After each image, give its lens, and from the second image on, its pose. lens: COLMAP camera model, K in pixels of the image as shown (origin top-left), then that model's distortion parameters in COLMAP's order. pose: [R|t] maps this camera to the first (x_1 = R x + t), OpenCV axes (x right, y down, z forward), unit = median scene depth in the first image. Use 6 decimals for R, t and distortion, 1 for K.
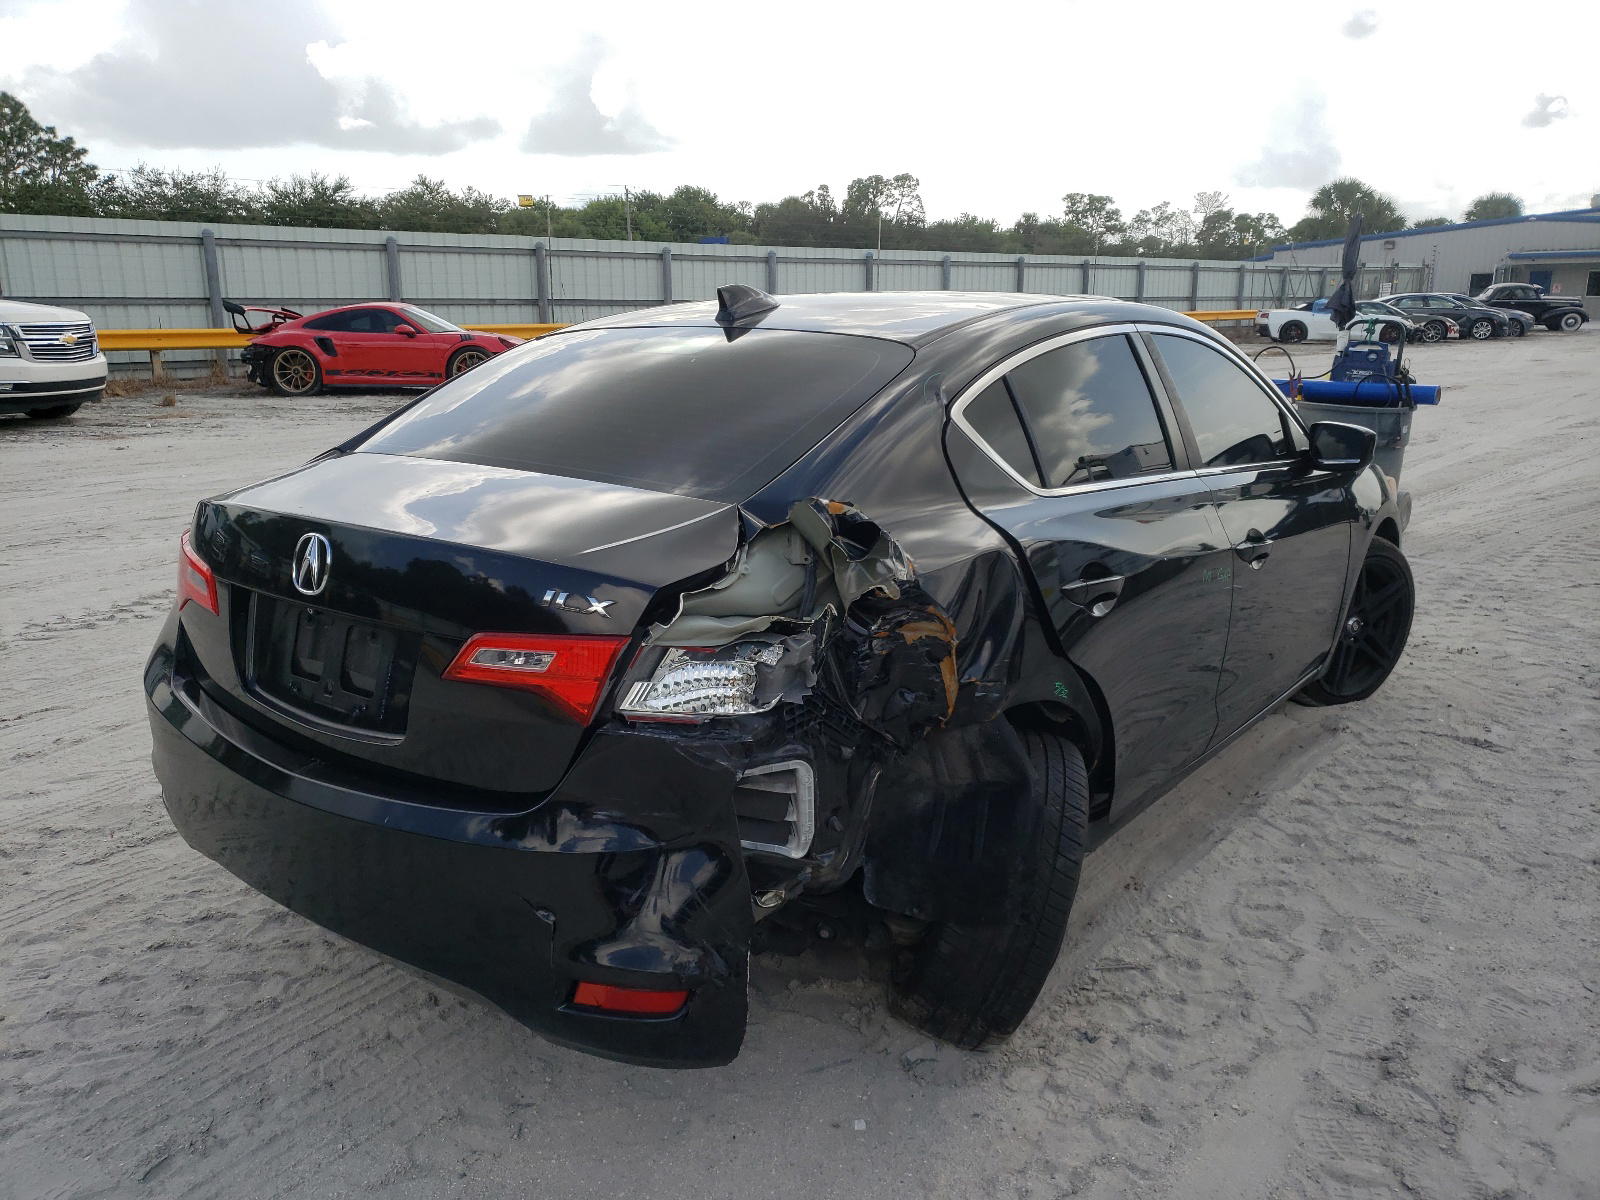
lens RADIAL K [[1233.1, 0, 805.6], [0, 1233.1, 612.4], [0, 0, 1]] dist [-0.004291, 0.024079]
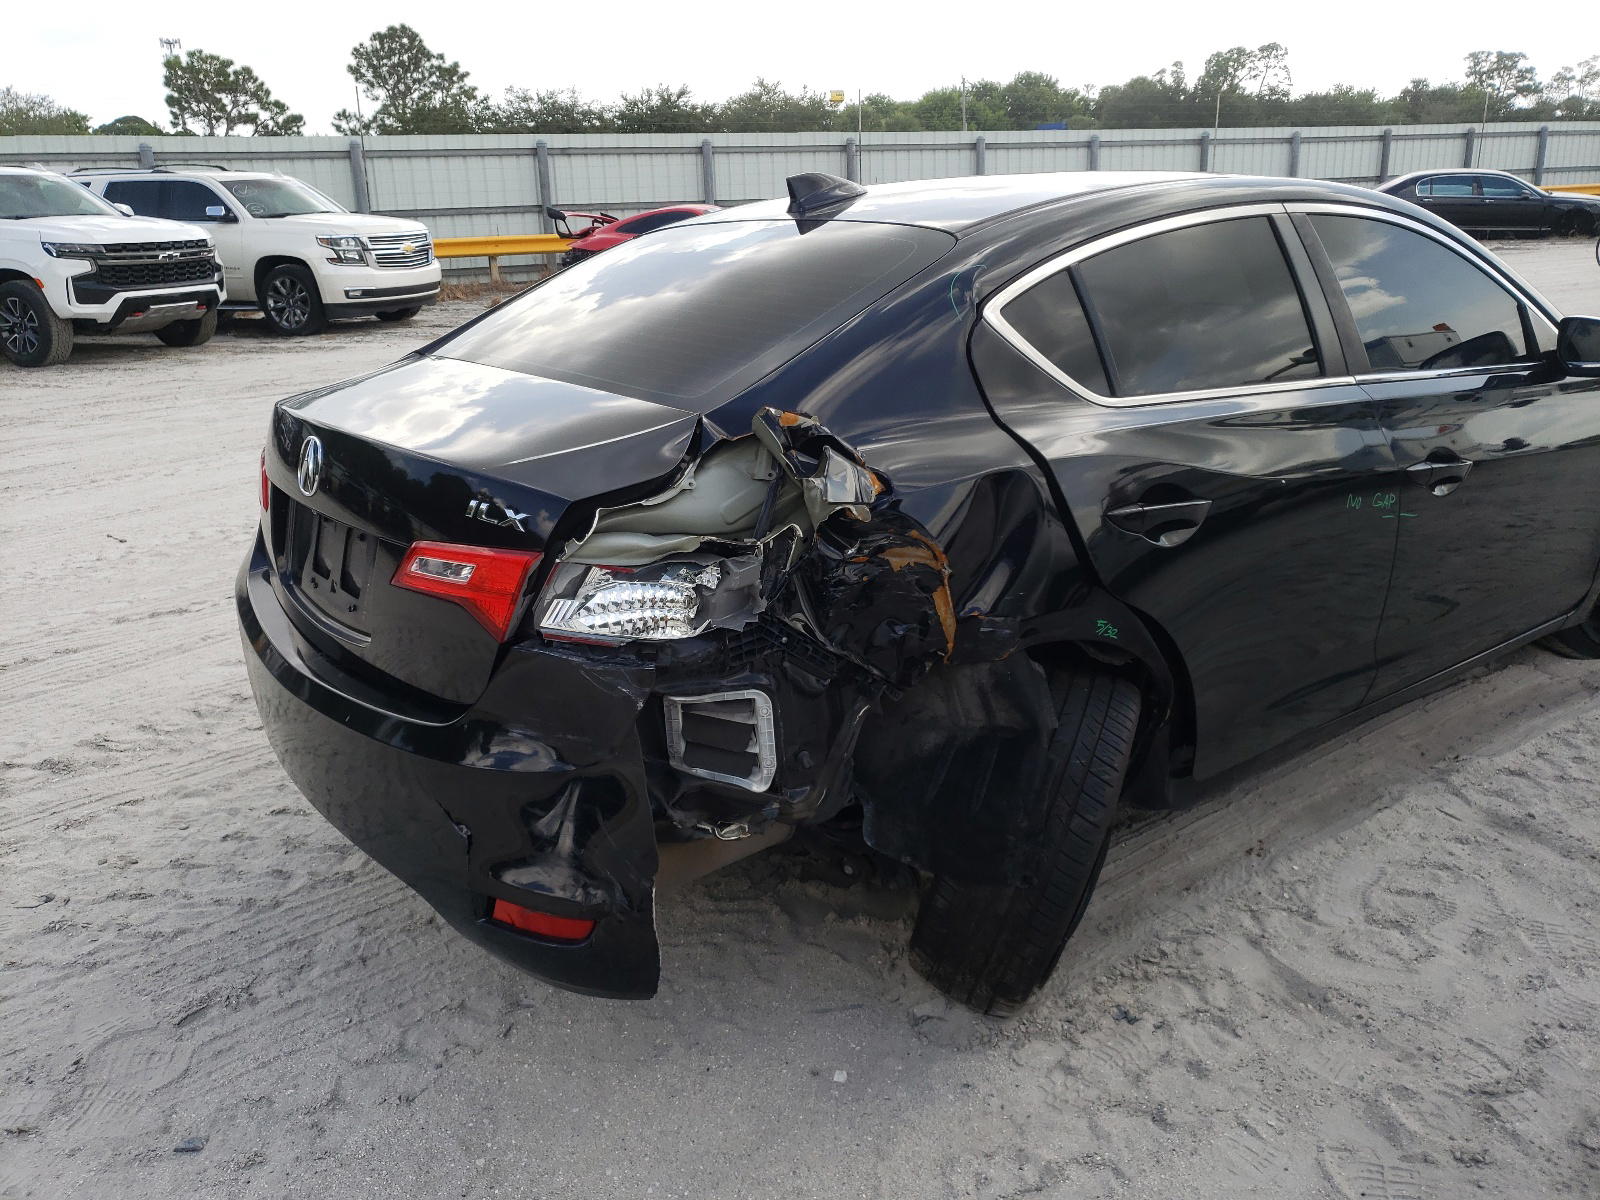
lens RADIAL K [[1233.1, 0, 797.9], [0, 1233.1, 582.7], [0, 0, 1]] dist [-0.004291, 0.024079]
pose [[0.962716, 0.049369, -0.265972, 0.218017], [-0.033988, 0.997489, 0.062128, -0.016430], [0.268371, -0.050772, 0.961977, 0.091783]]
